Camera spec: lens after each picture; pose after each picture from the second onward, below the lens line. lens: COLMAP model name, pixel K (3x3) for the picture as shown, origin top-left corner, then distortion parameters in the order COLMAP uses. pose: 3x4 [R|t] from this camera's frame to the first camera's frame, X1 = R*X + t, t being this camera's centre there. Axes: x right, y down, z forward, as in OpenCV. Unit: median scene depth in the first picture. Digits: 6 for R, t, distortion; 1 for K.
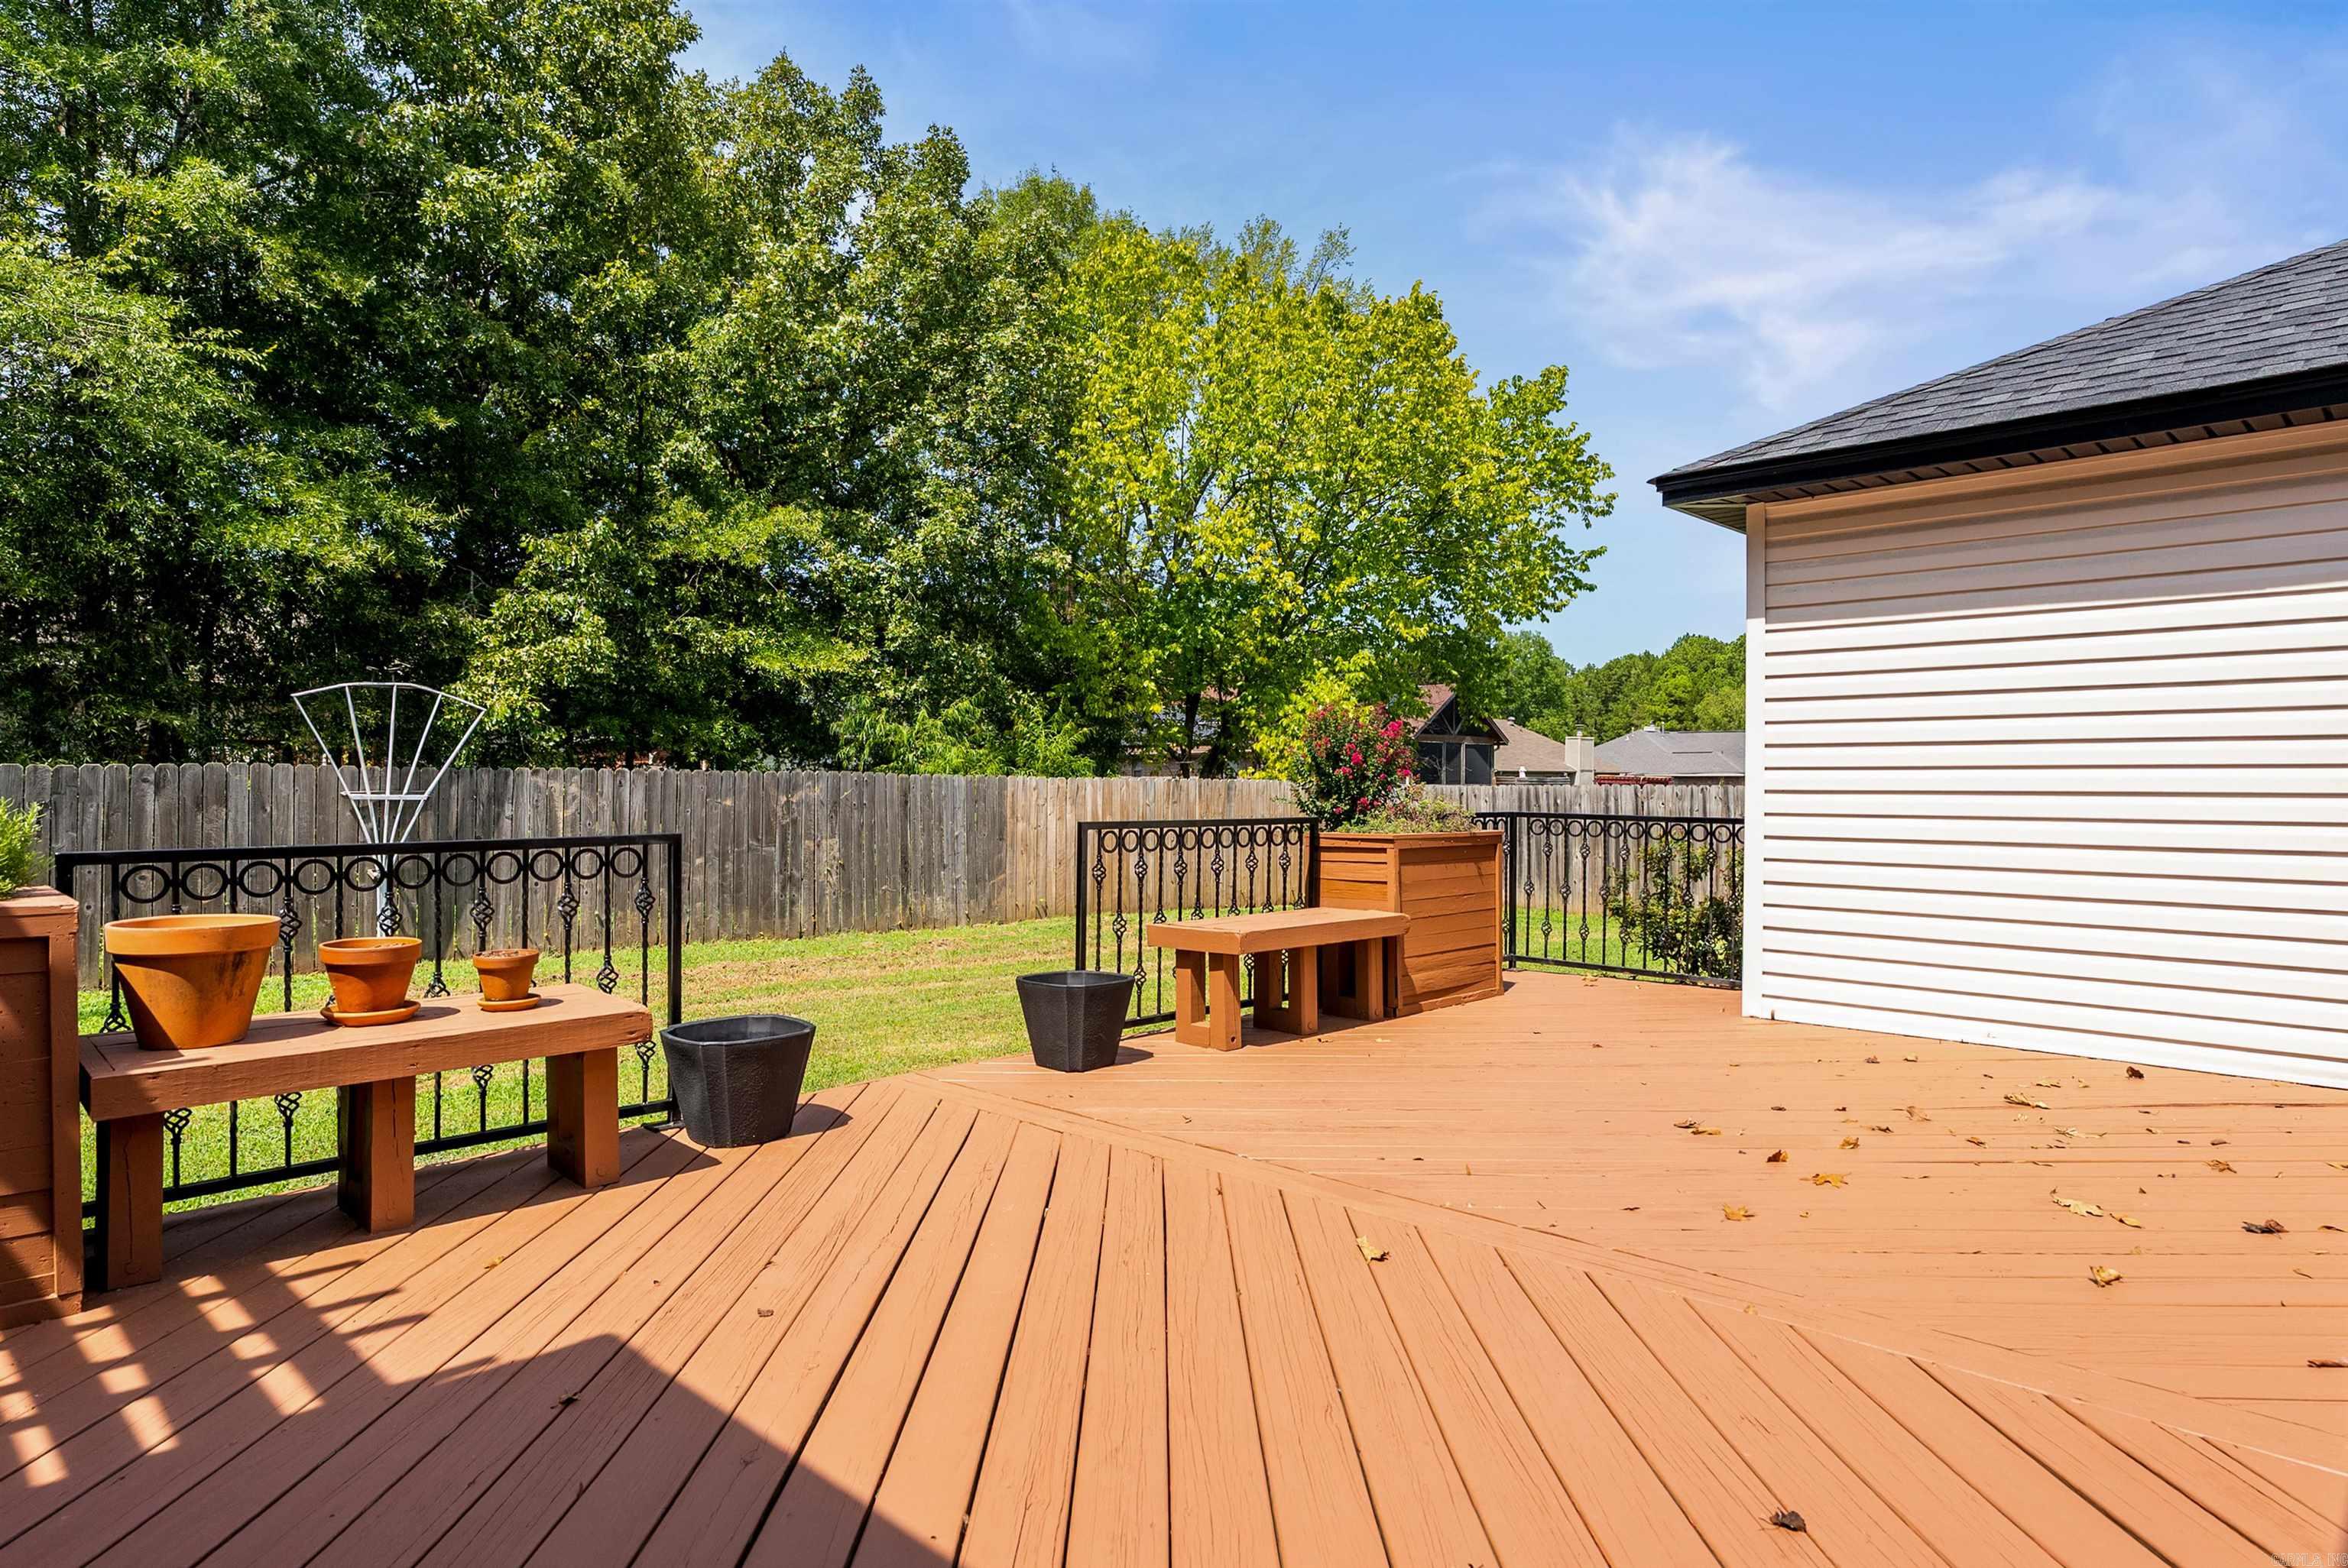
lens RADIAL K [[1334.3, 0, 1163.1], [0, 1334.3, 789.5], [0, 0, 1]] dist [-0.002274, 0.011716]
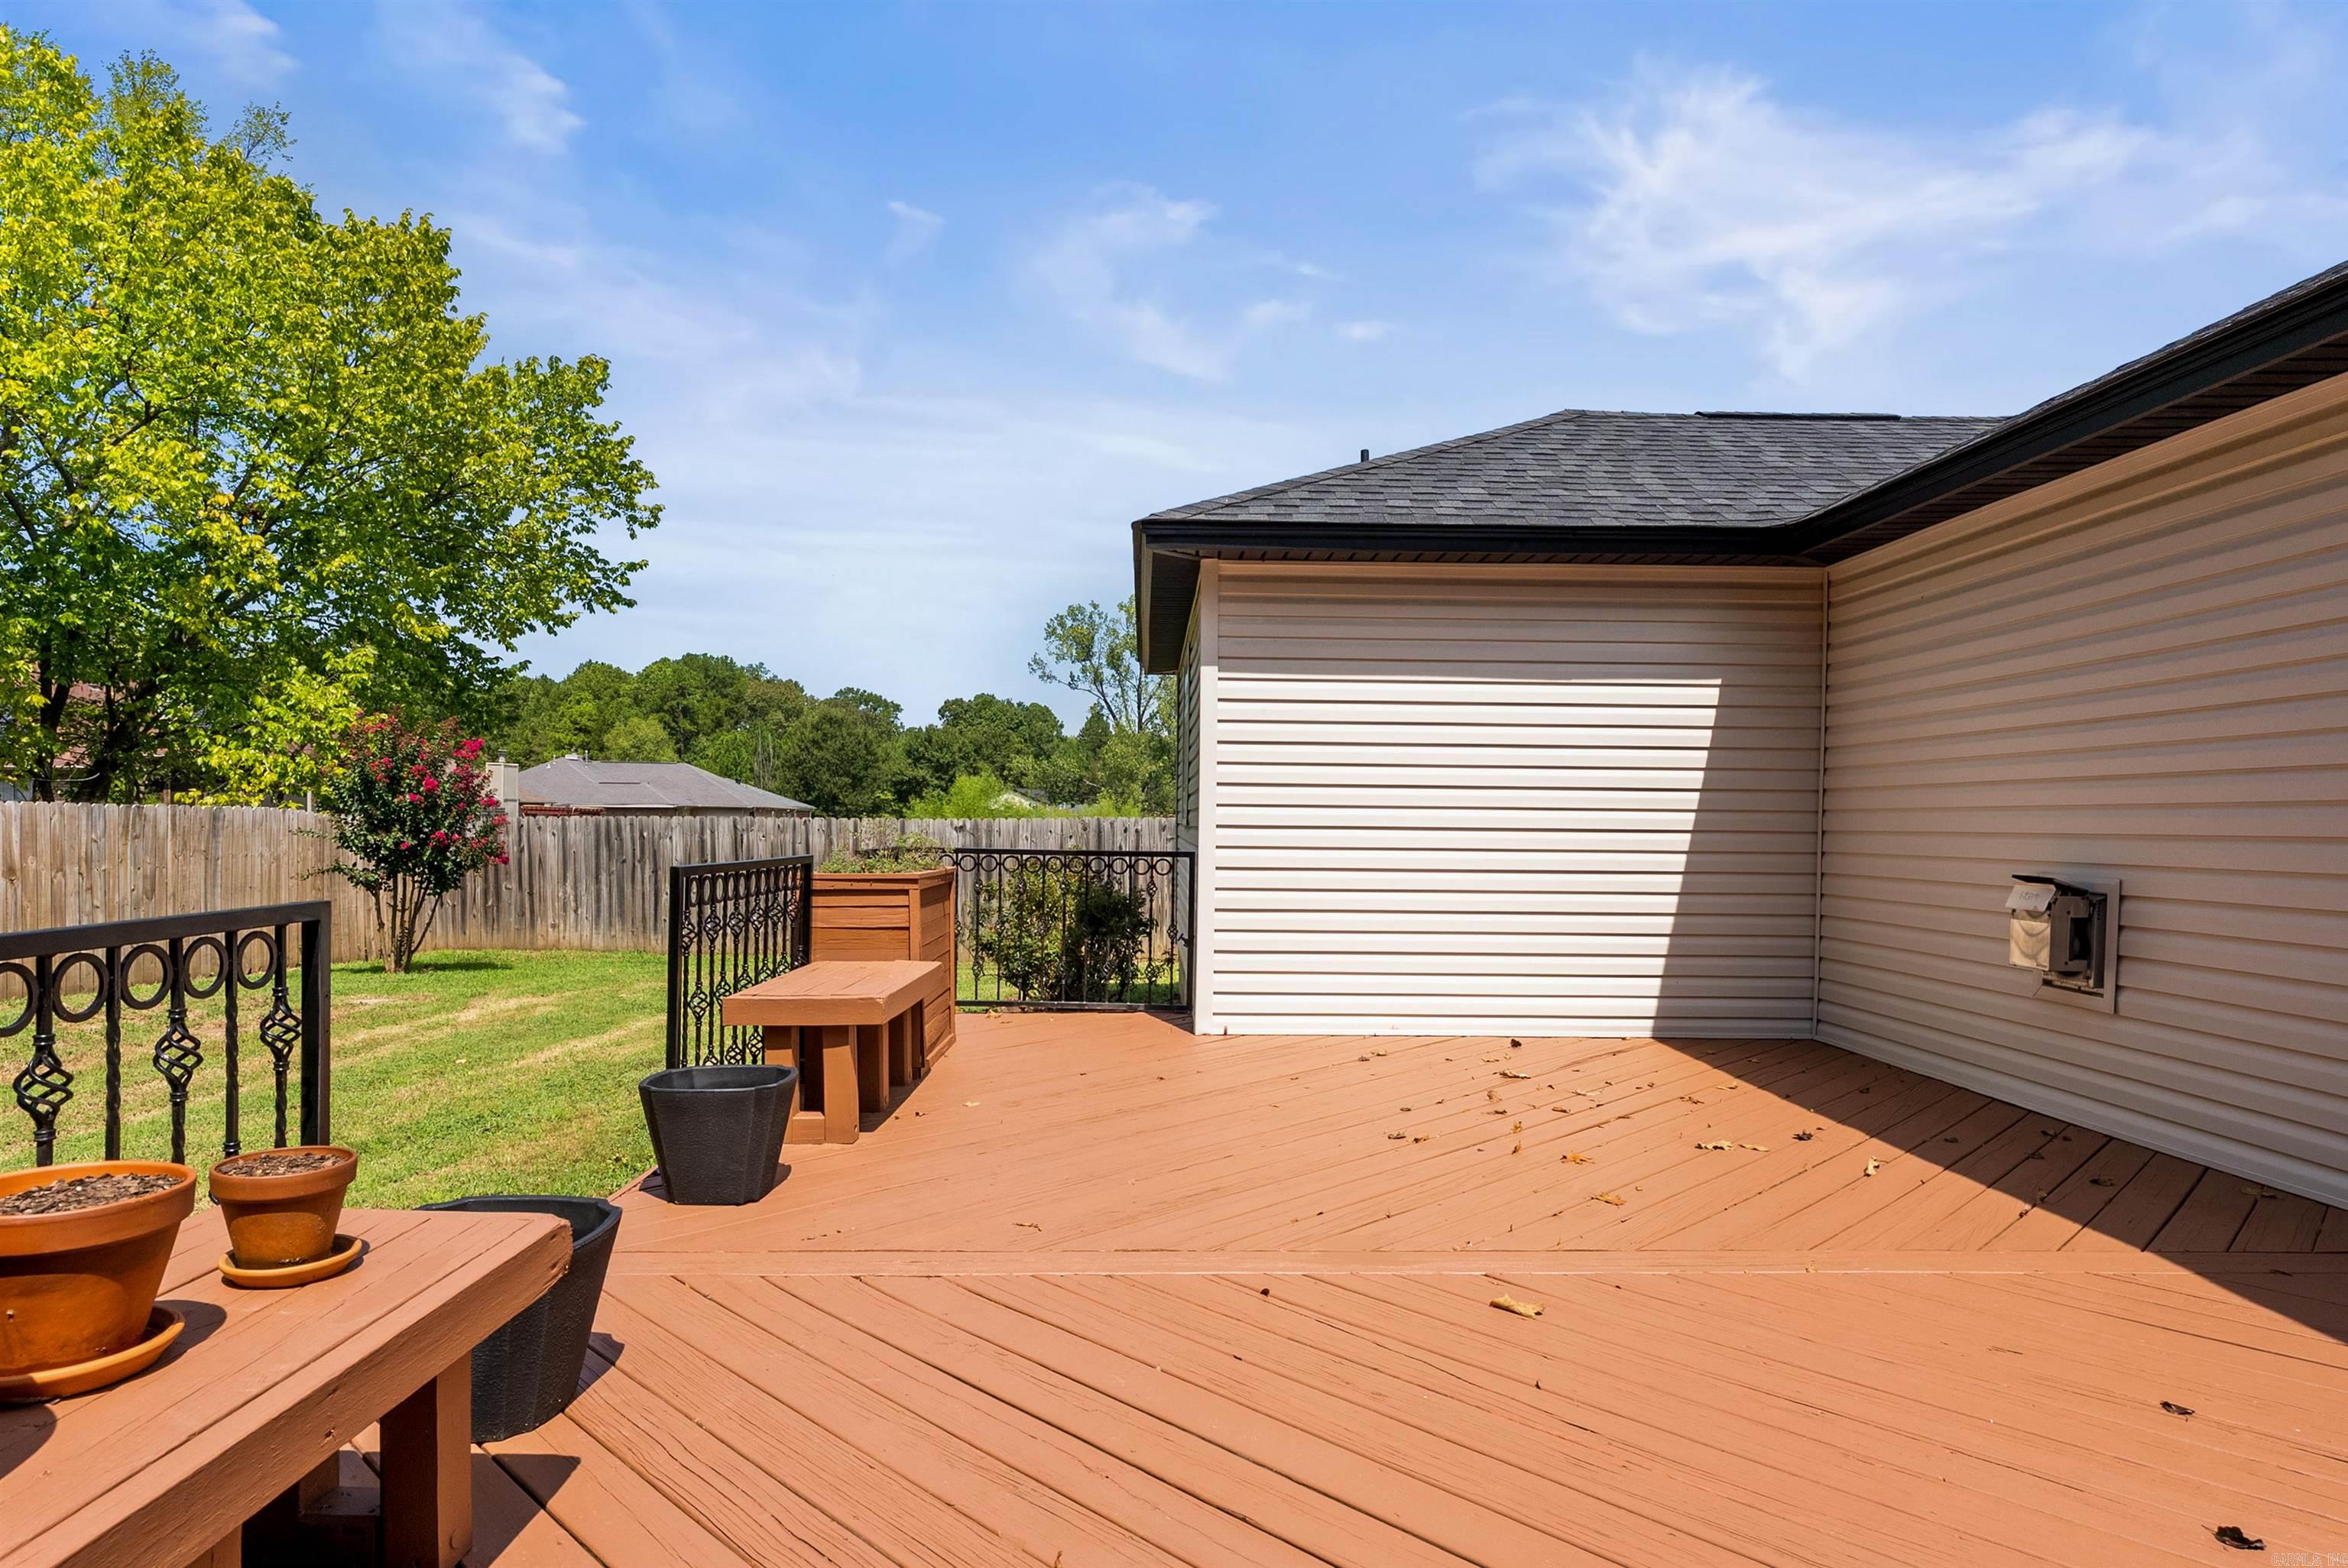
lens RADIAL K [[1357.4, 0, 1160.7], [0, 1357.4, 864.1], [0, 0, 1]] dist [-0.004011, -0.001939]
pose [[0.701582, -0.017770, 0.712368, -0.142260], [-0.004830, 0.999547, 0.029691, -0.000034], [-0.712573, -0.024271, 0.701178, 0.101154]]
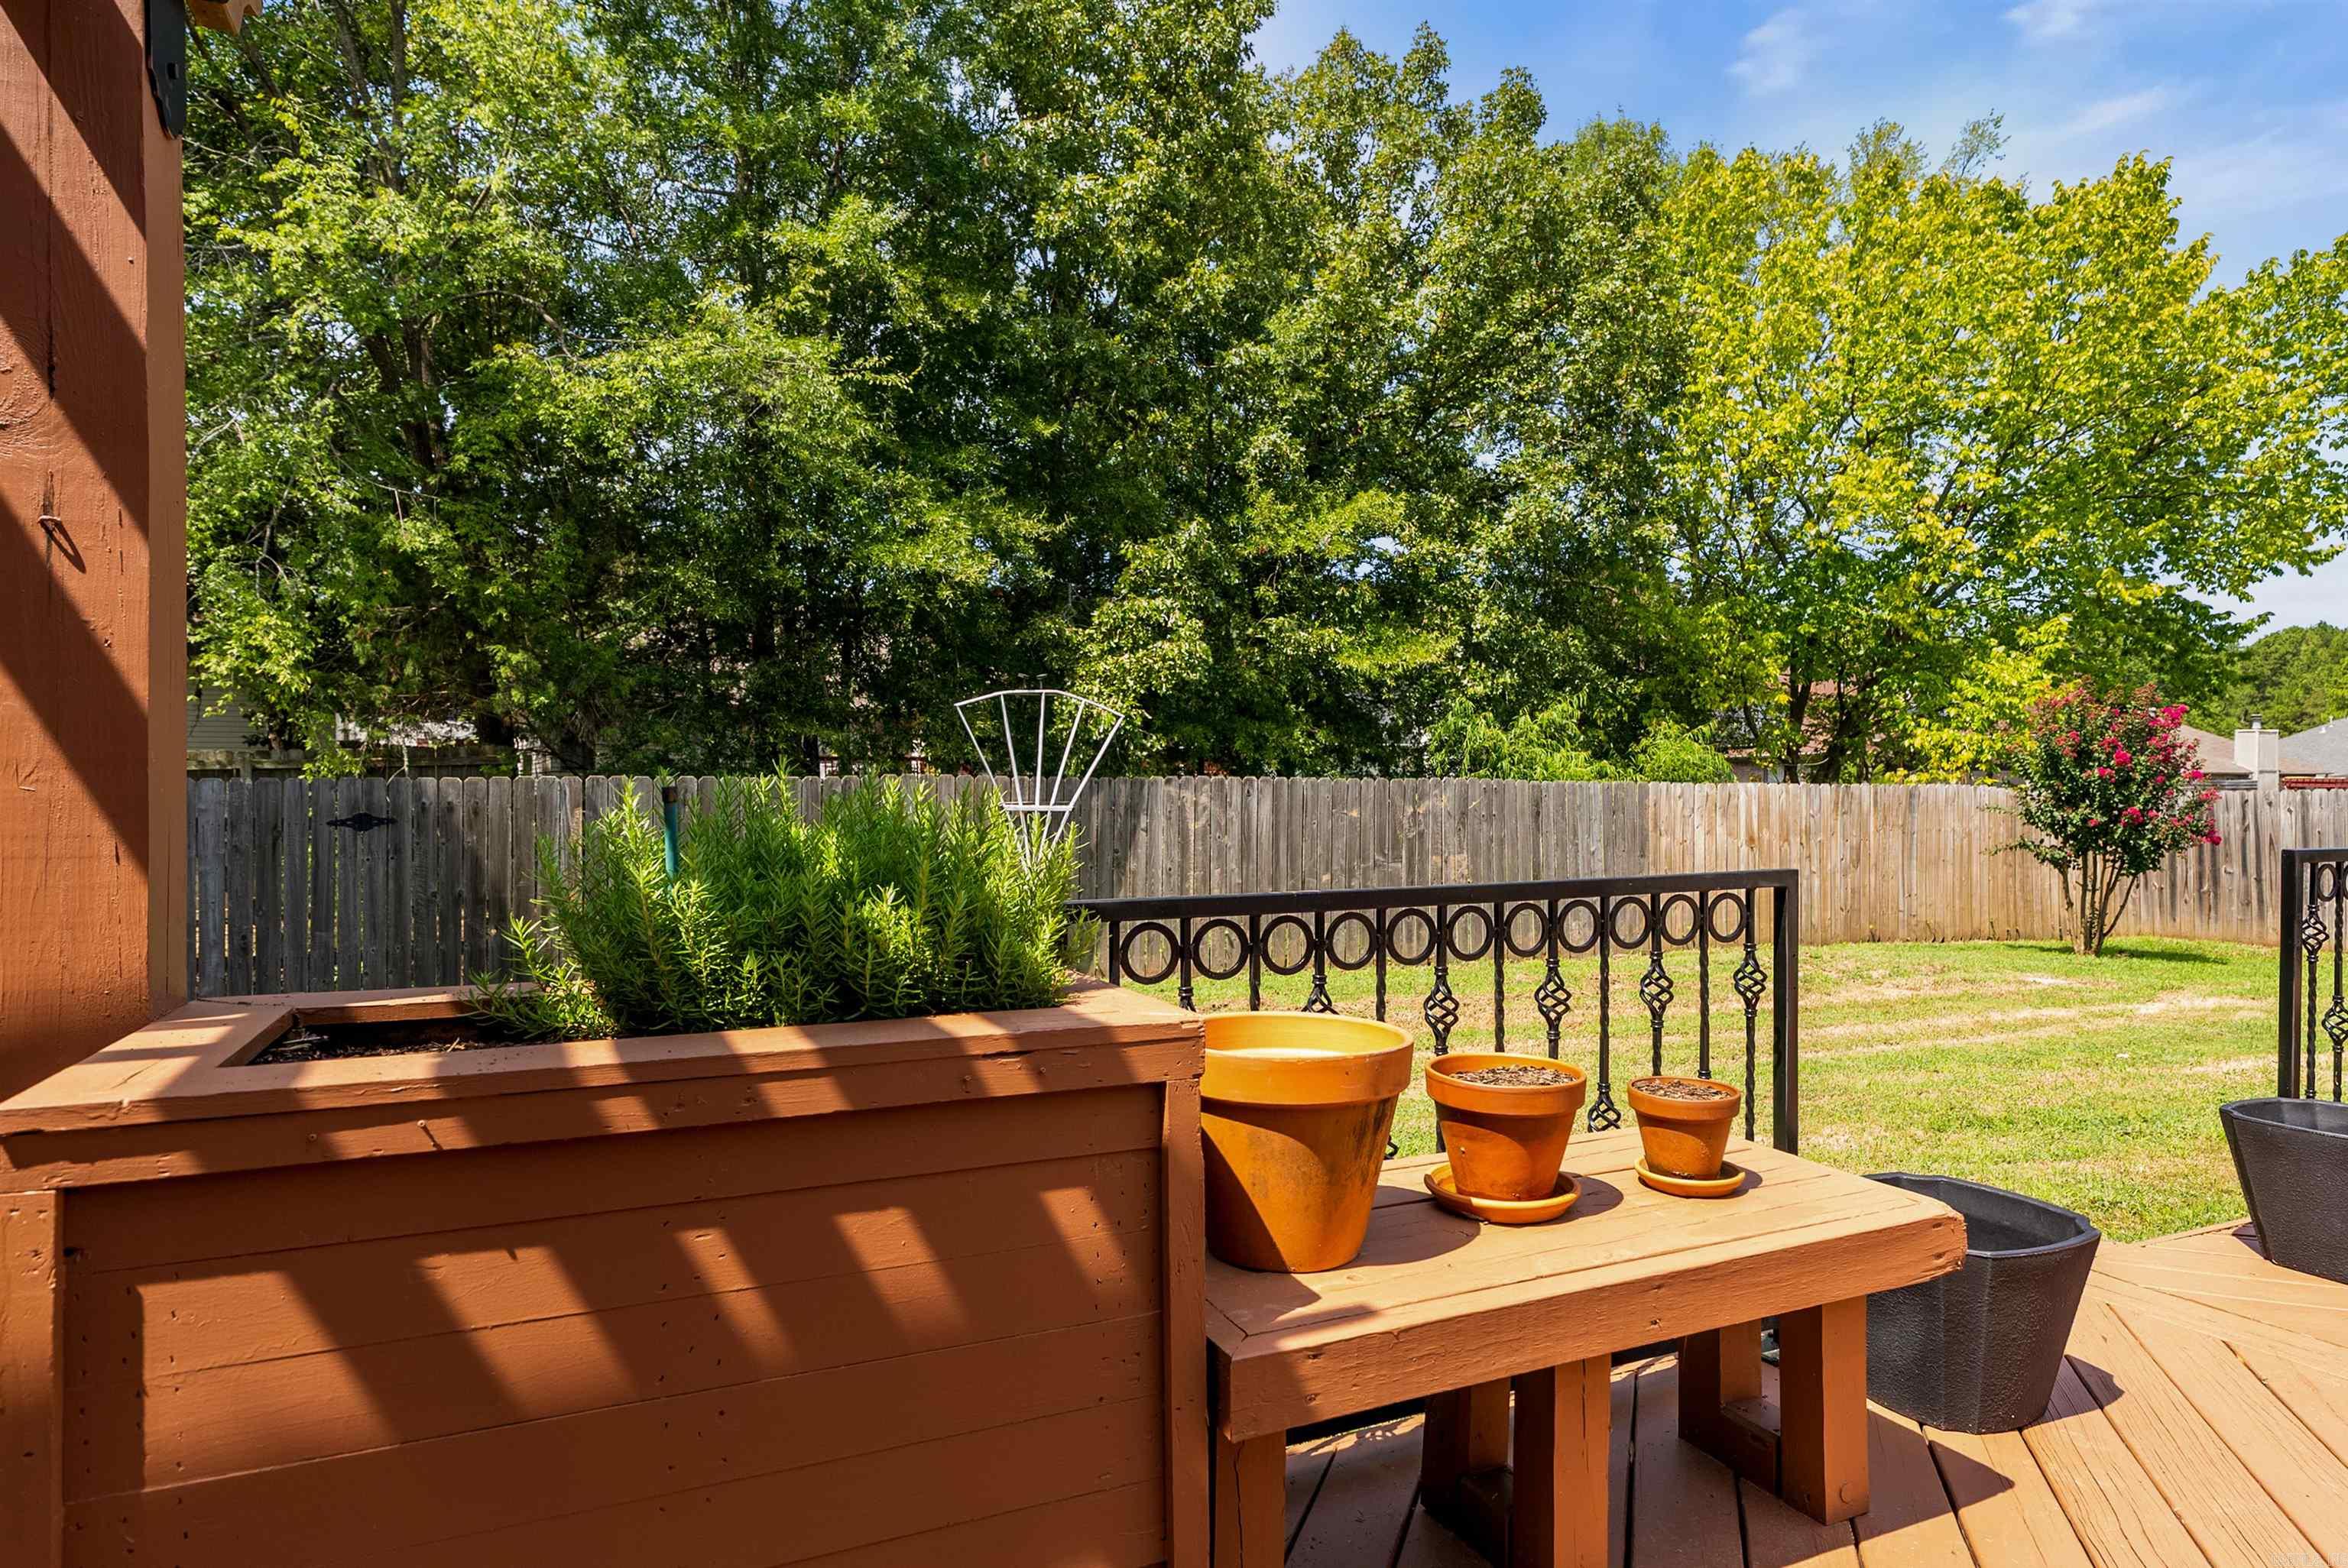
lens RADIAL K [[1334.3, 0, 1163.1], [0, 1334.3, 789.5], [0, 0, 1]] dist [-0.002274, 0.011716]
pose [[0.938345, -0.006290, -0.345644, -0.116079], [0.003991, 0.999965, -0.007362, -0.000203], [0.345679, 0.005528, 0.938337, 0.090836]]
